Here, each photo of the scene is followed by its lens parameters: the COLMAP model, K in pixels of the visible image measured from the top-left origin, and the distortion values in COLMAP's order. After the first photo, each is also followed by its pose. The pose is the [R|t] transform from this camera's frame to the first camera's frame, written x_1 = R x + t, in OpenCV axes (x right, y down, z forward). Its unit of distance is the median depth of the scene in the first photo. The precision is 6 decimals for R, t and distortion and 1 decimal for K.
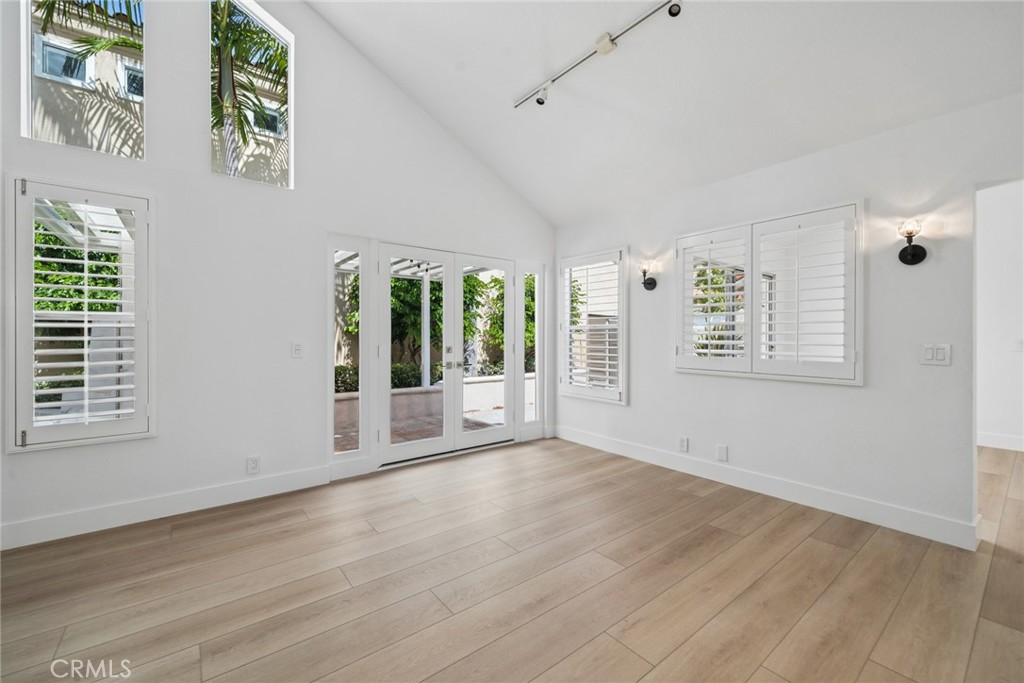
lens RADIAL K [[417.5, 0, 511.0], [0, 417.5, 334.4], [0, 0, 1]] dist [-0.001228, 0.000197]
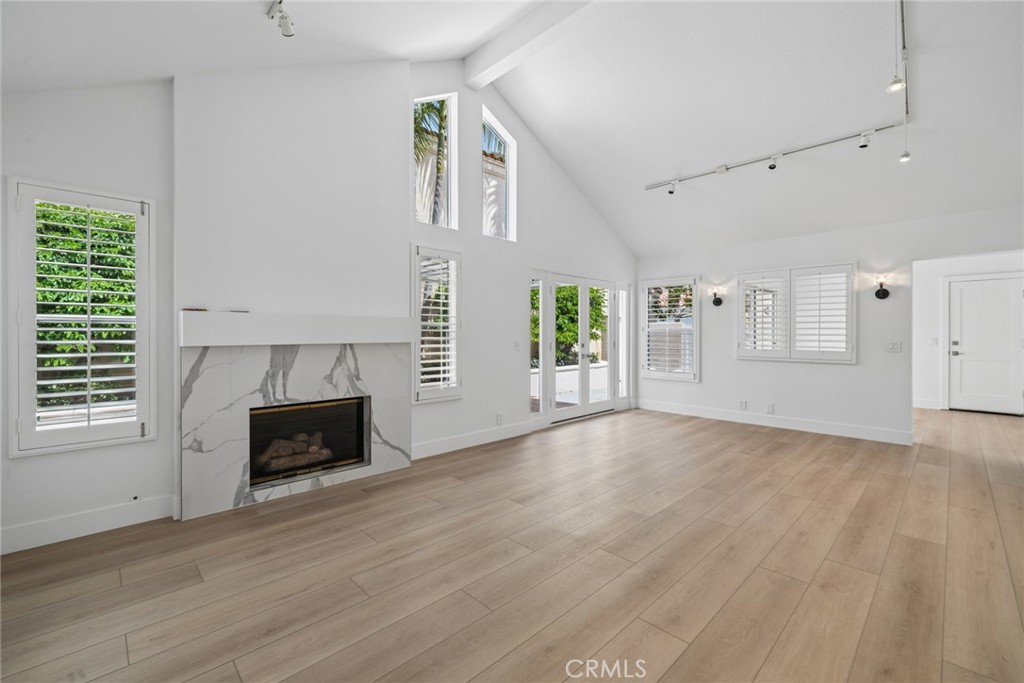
lens RADIAL K [[434.4, 0, 507.8], [0, 434.4, 332.4], [0, 0, 1]] dist [-0.001128, -0.000316]
pose [[0.994430, 0.000355, 0.105399, -0.811475], [-0.000500, 0.999999, 0.001354, -0.014648], [-0.105399, -0.001399, 0.994429, -0.676973]]
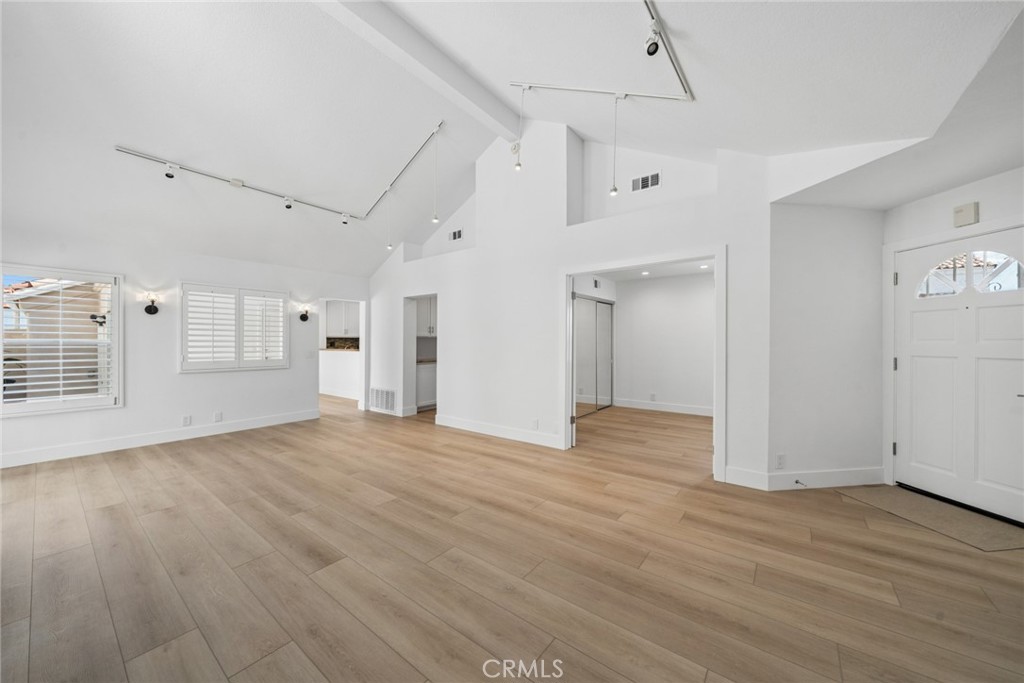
lens RADIAL K [[367.0, 0, 512.0], [0, 367.0, 341.5], [0, 0, 1]] dist [0.000621, 0.000050]
pose [[-0.250795, 0.000940, 0.968040, -1.478613], [-0.003352, 0.999993, -0.001840, -0.029538], [-0.968035, -0.003706, -0.250790, 0.249125]]
